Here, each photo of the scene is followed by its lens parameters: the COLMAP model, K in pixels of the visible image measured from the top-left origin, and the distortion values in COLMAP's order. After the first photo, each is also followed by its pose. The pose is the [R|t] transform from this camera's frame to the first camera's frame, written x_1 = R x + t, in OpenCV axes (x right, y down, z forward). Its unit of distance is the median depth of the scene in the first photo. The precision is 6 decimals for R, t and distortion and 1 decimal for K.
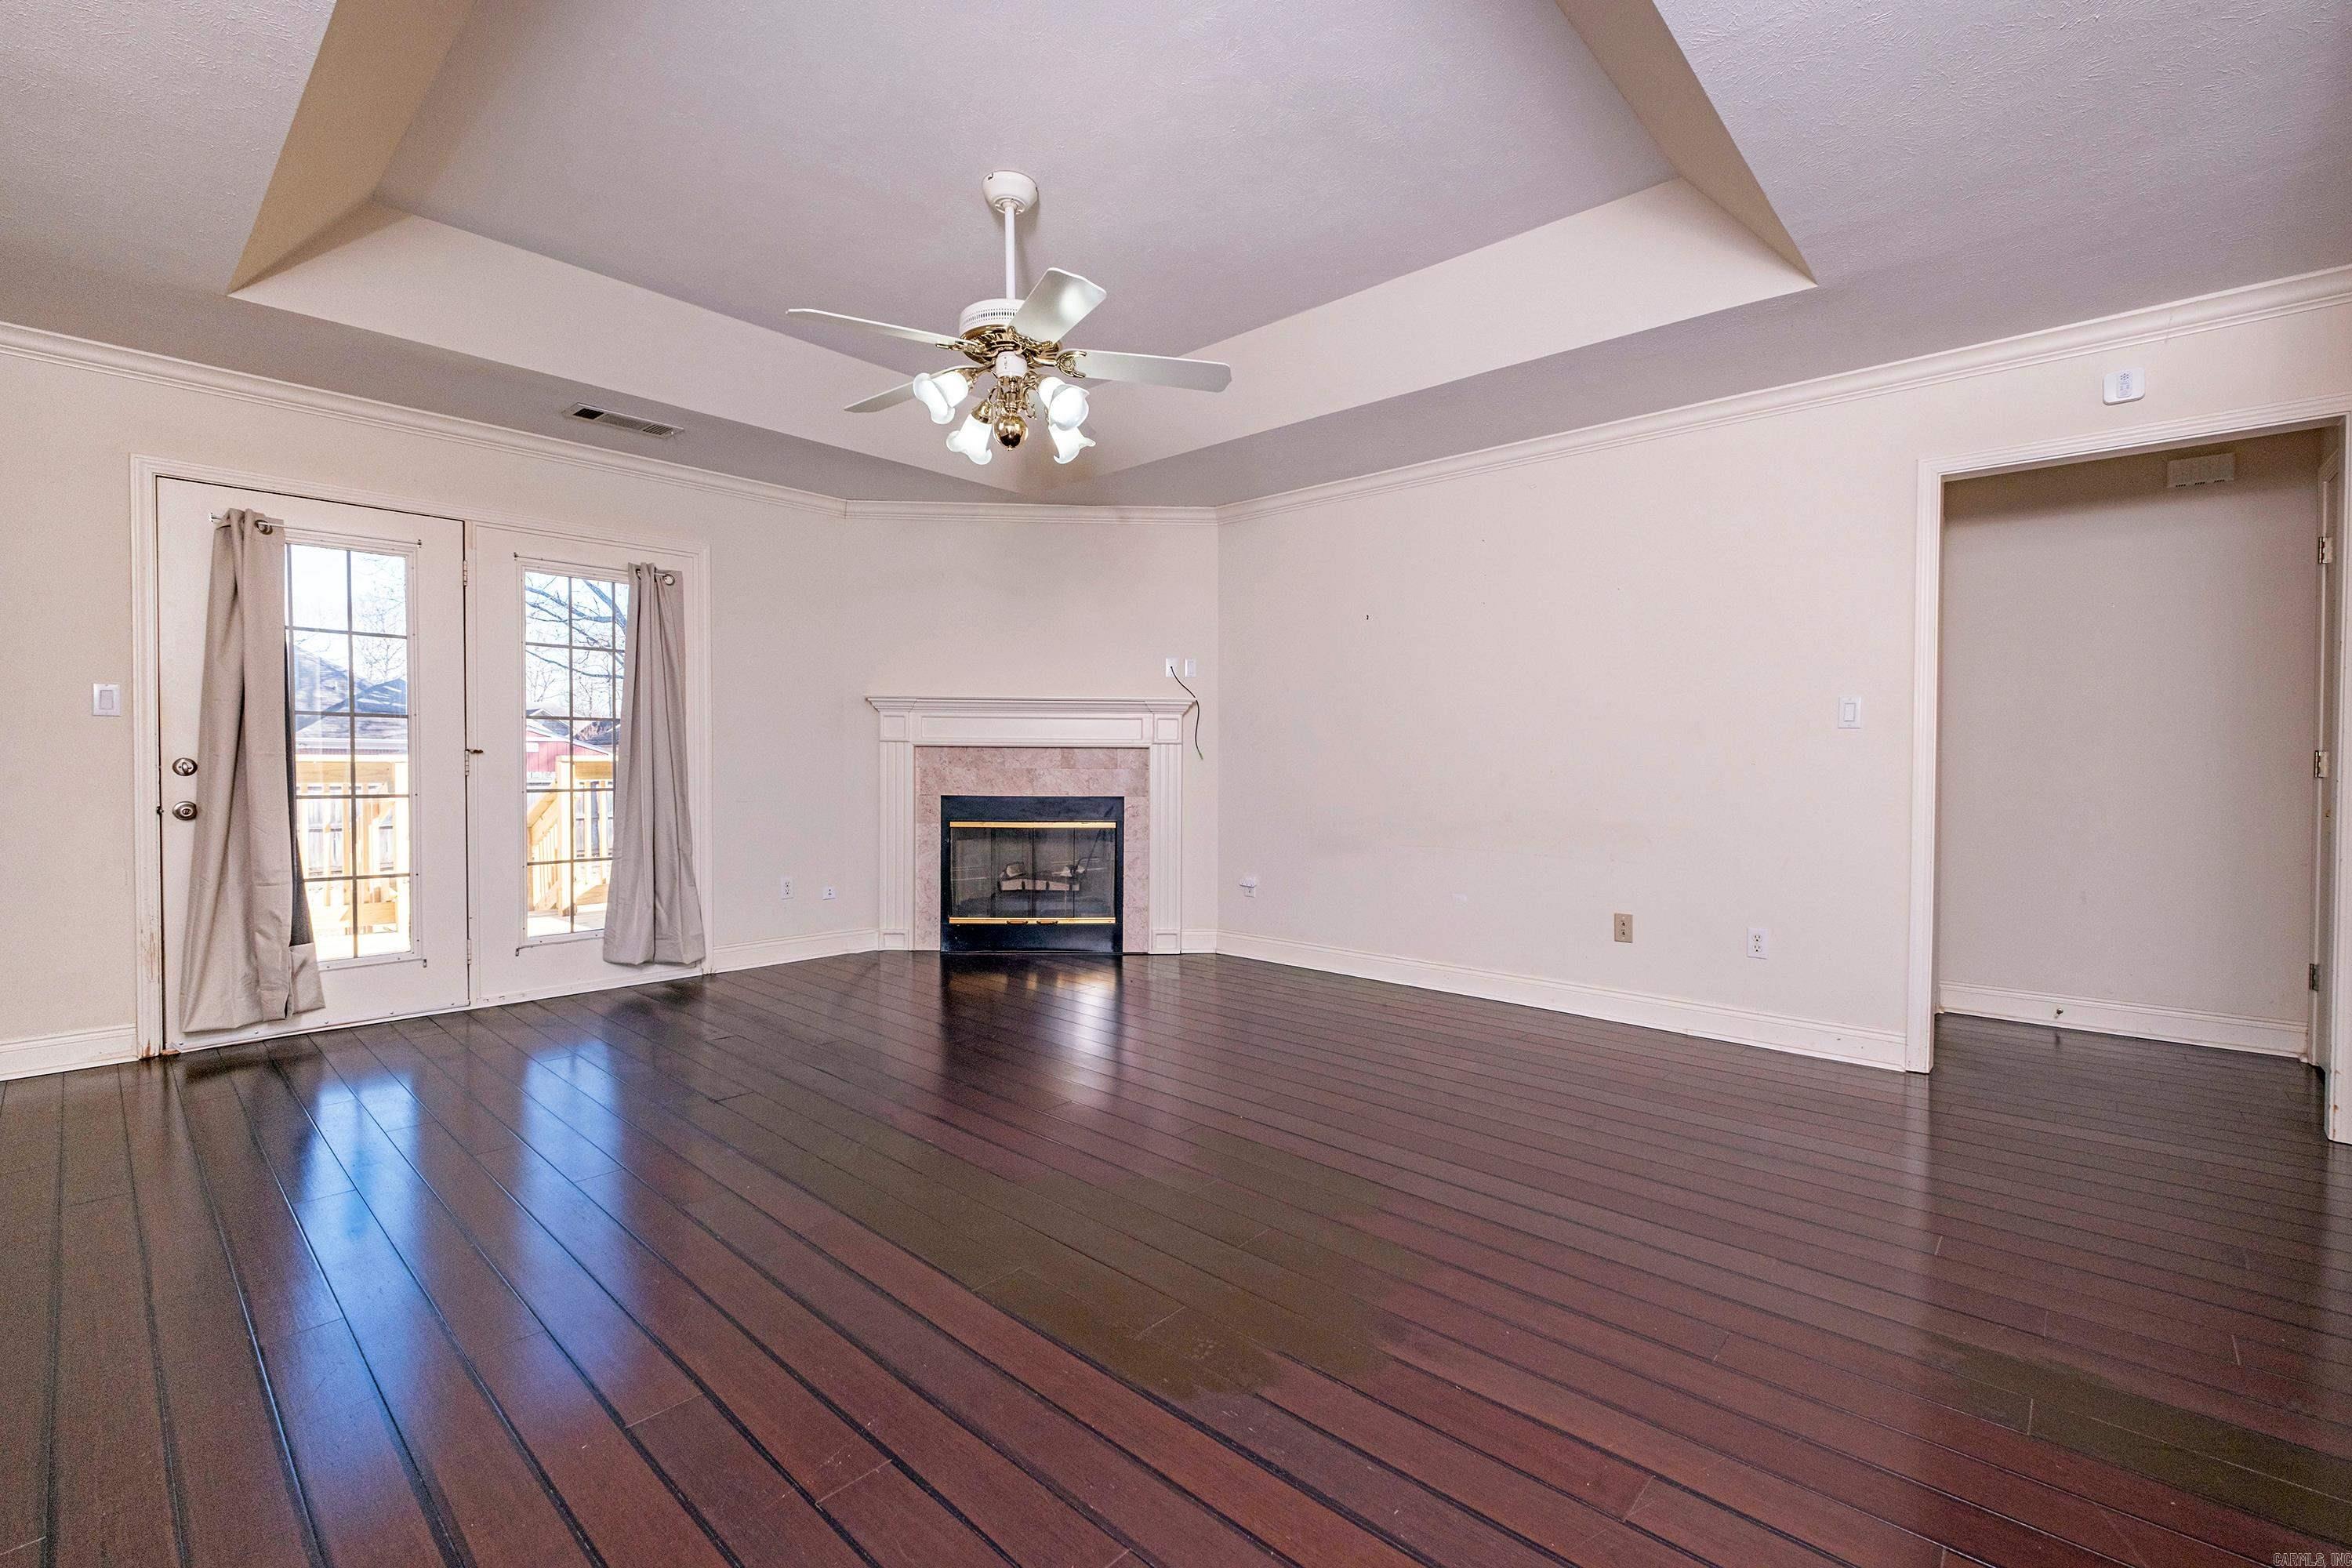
lens RADIAL K [[1018.0, 0, 1179.0], [0, 1018.0, 785.2], [0, 0, 1]] dist [-0.000018, -0.002324]
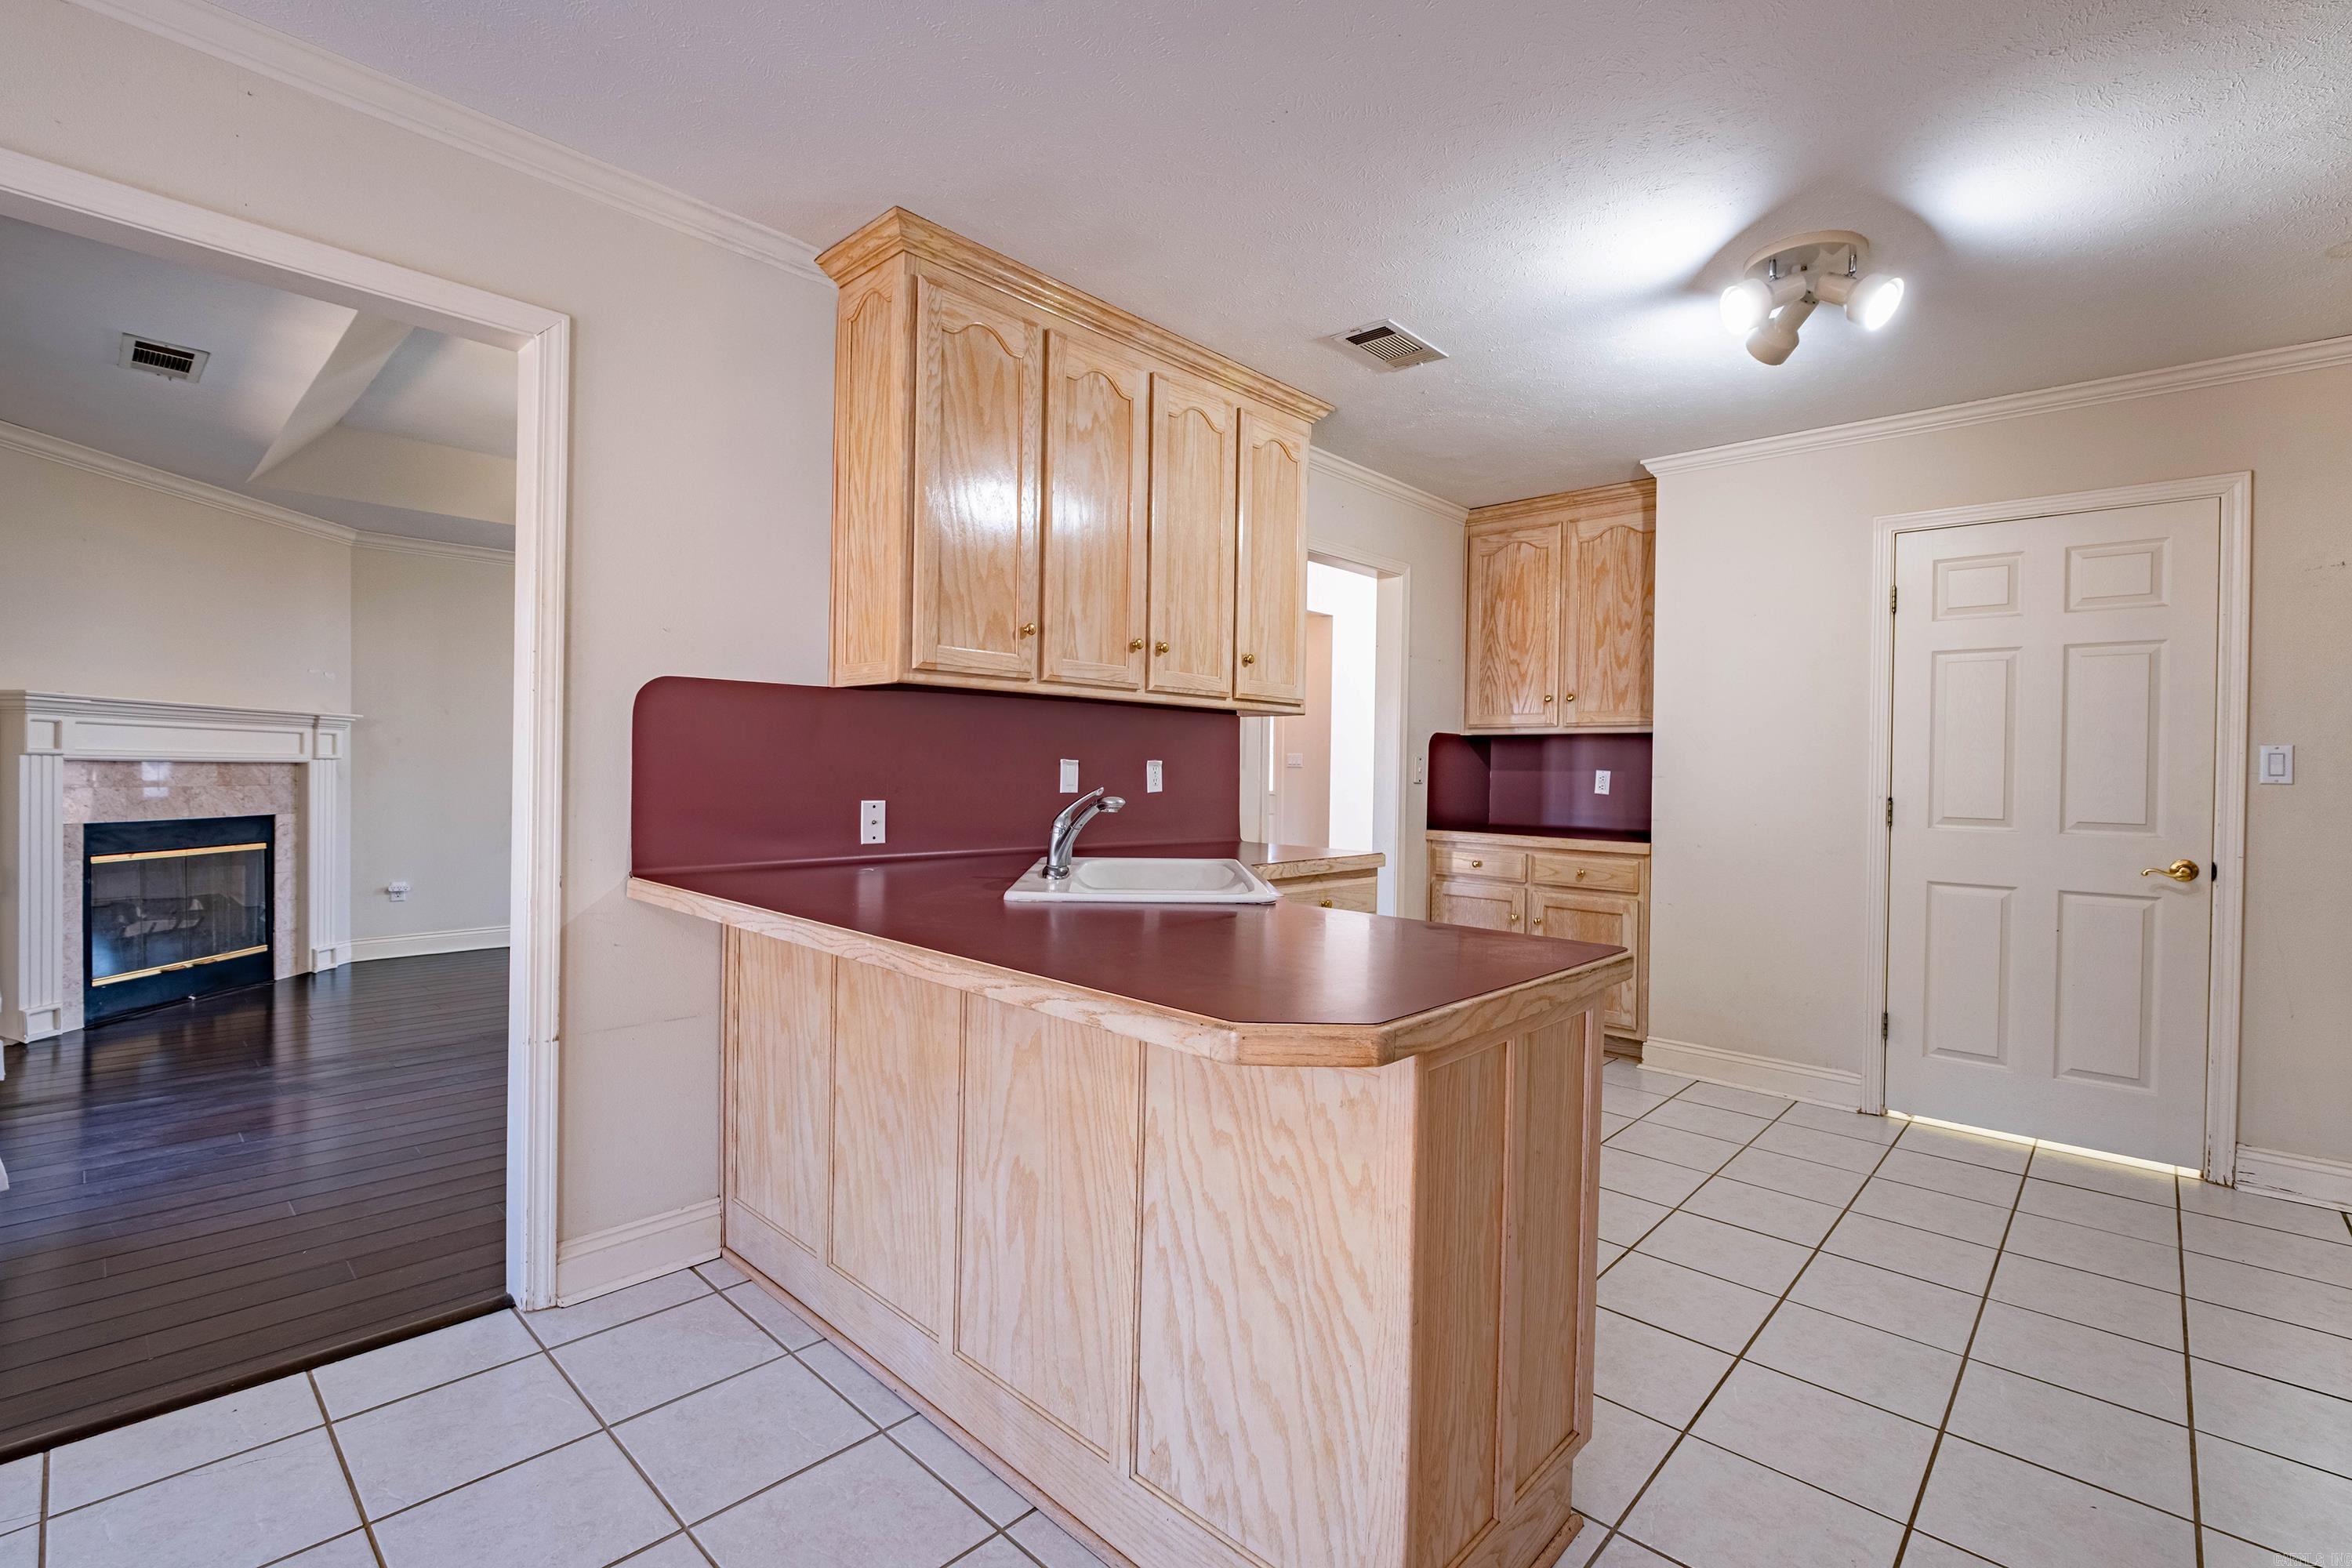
lens RADIAL K [[1040.9, 0, 1173.0], [0, 1040.9, 771.8], [0, 0, 1]] dist [-0.011376, -0.000976]
pose [[-0.015170, -0.004568, 0.999874, -1.027499], [0.001293, 0.999989, 0.004588, -0.032184], [-0.999884, 0.001362, -0.015164, 0.184630]]
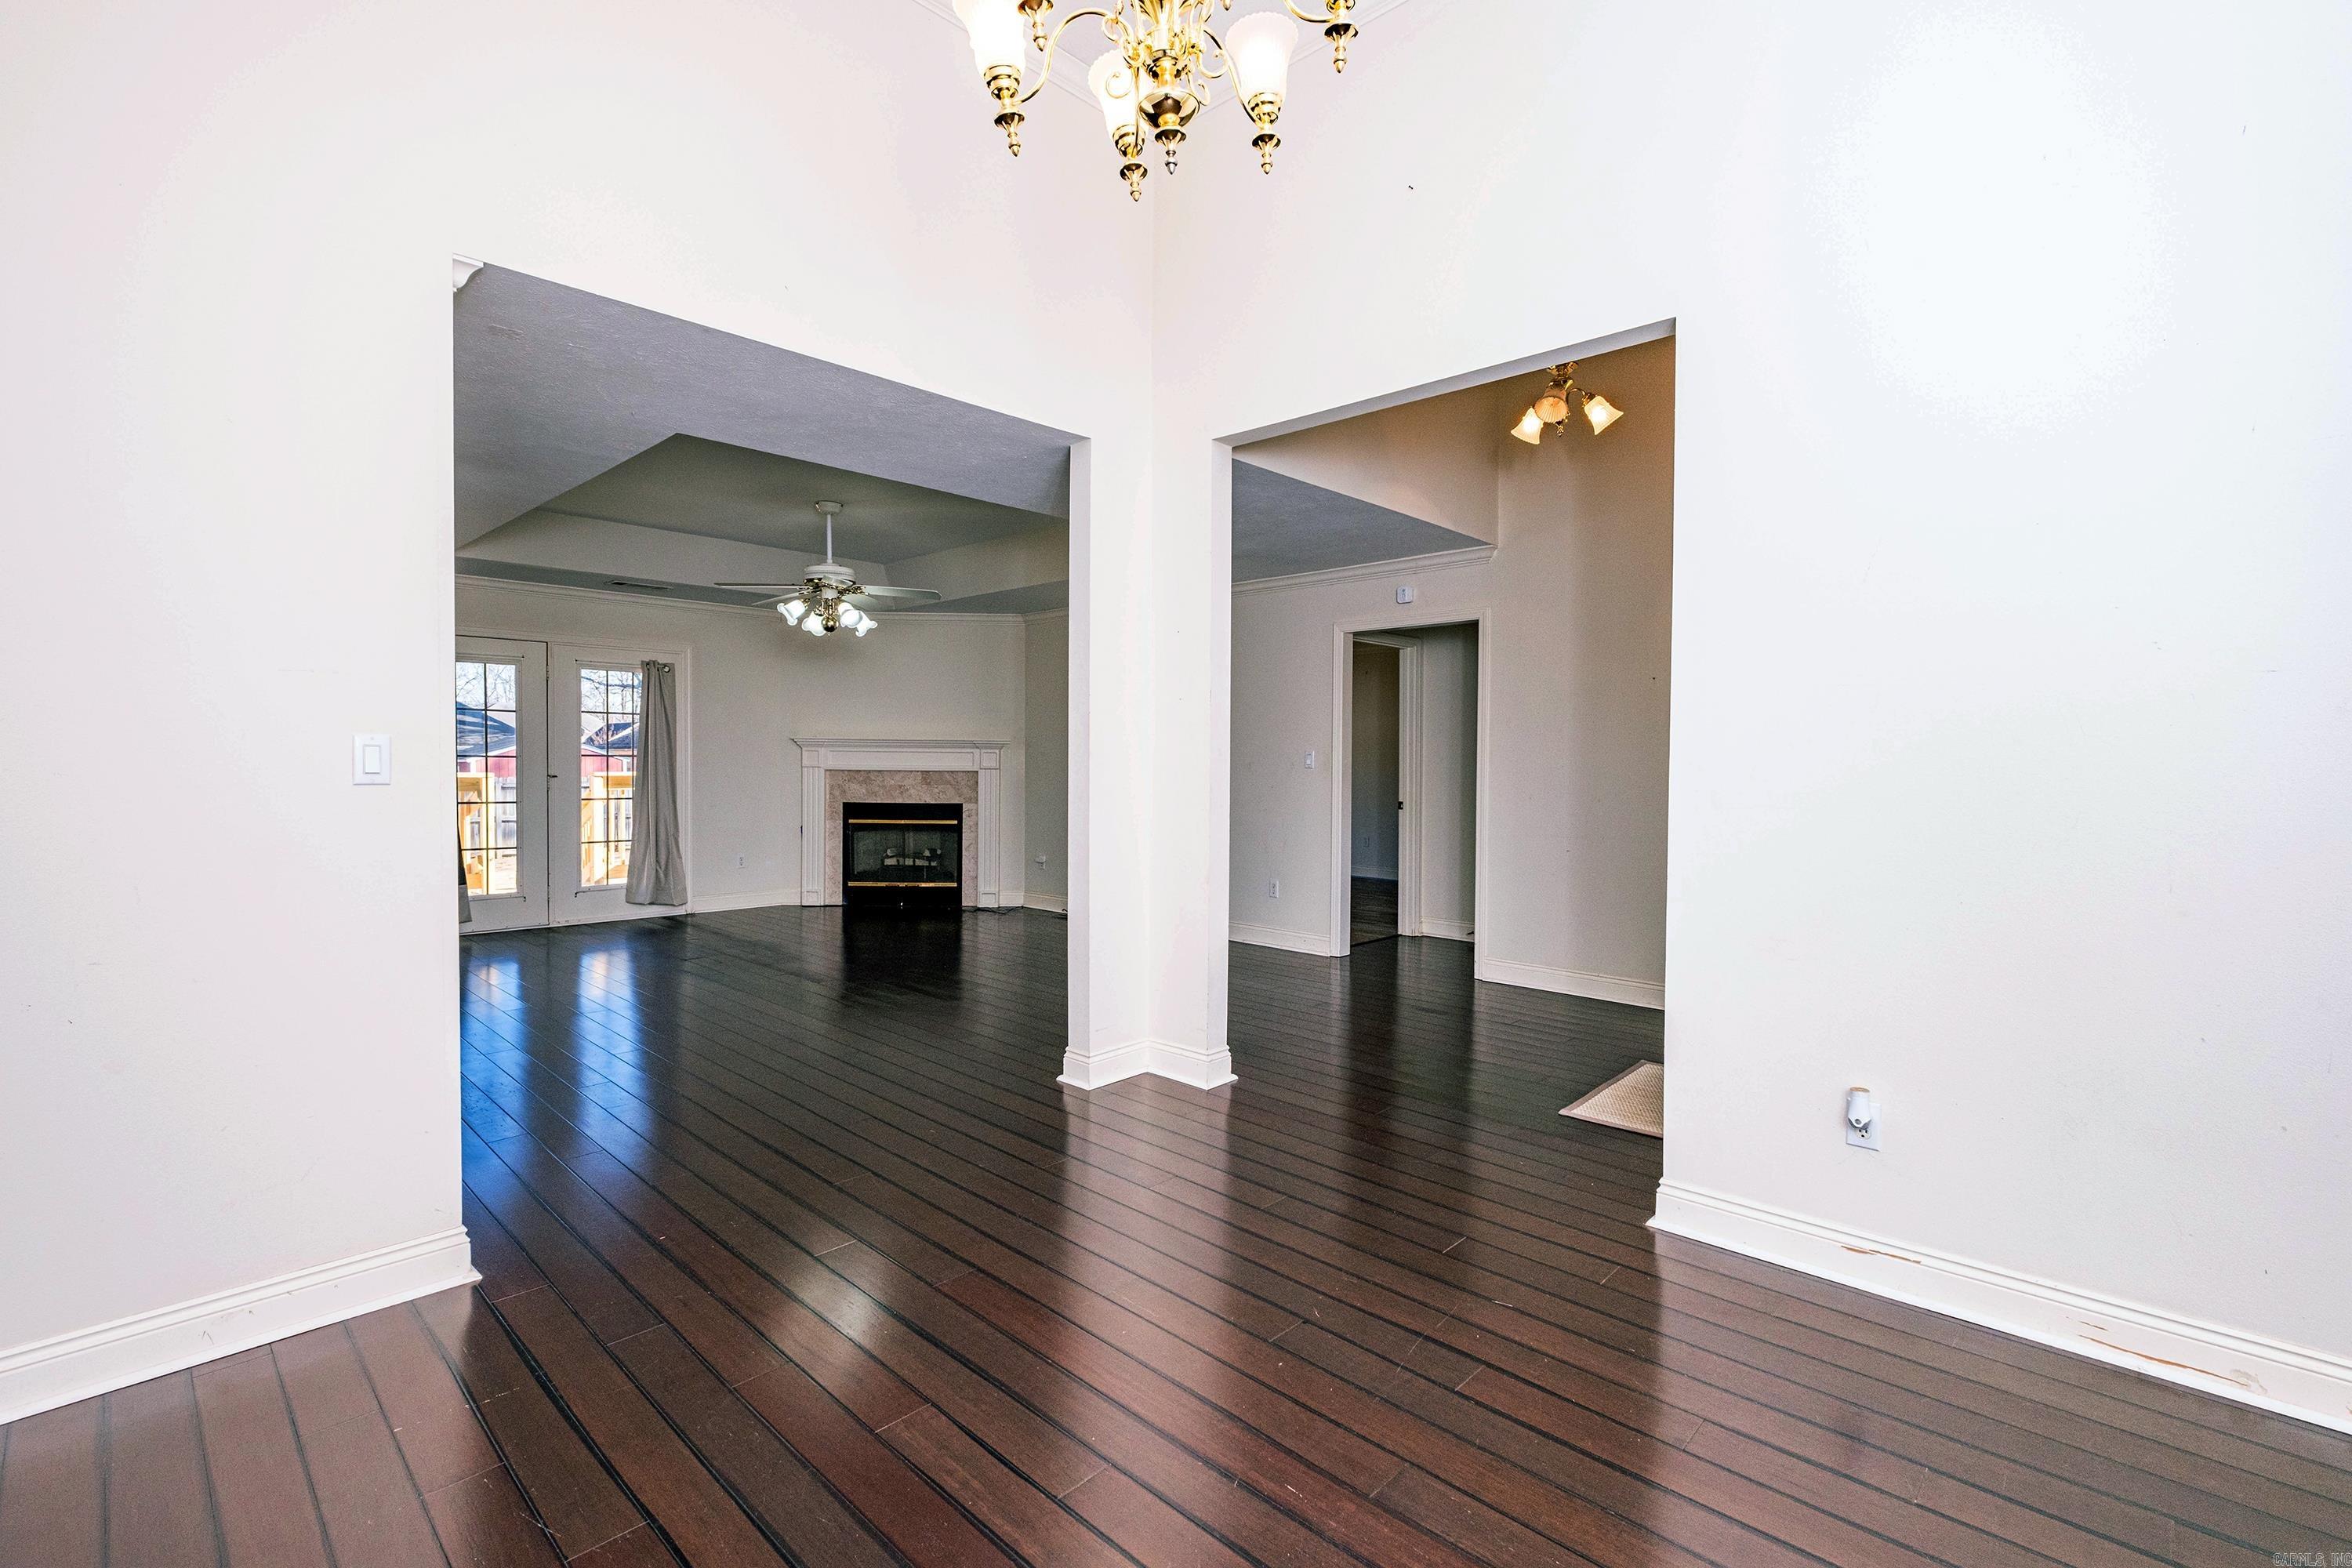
lens RADIAL K [[1040.9, 0, 1181.7], [0, 1040.9, 792.5], [0, 0, 1]] dist [-0.011376, -0.000976]
pose [[0.999921, 0.003985, -0.011897, 0.294531], [-0.003946, 0.999987, 0.003342, -0.012134], [0.011910, -0.003295, 0.999924, -0.557388]]
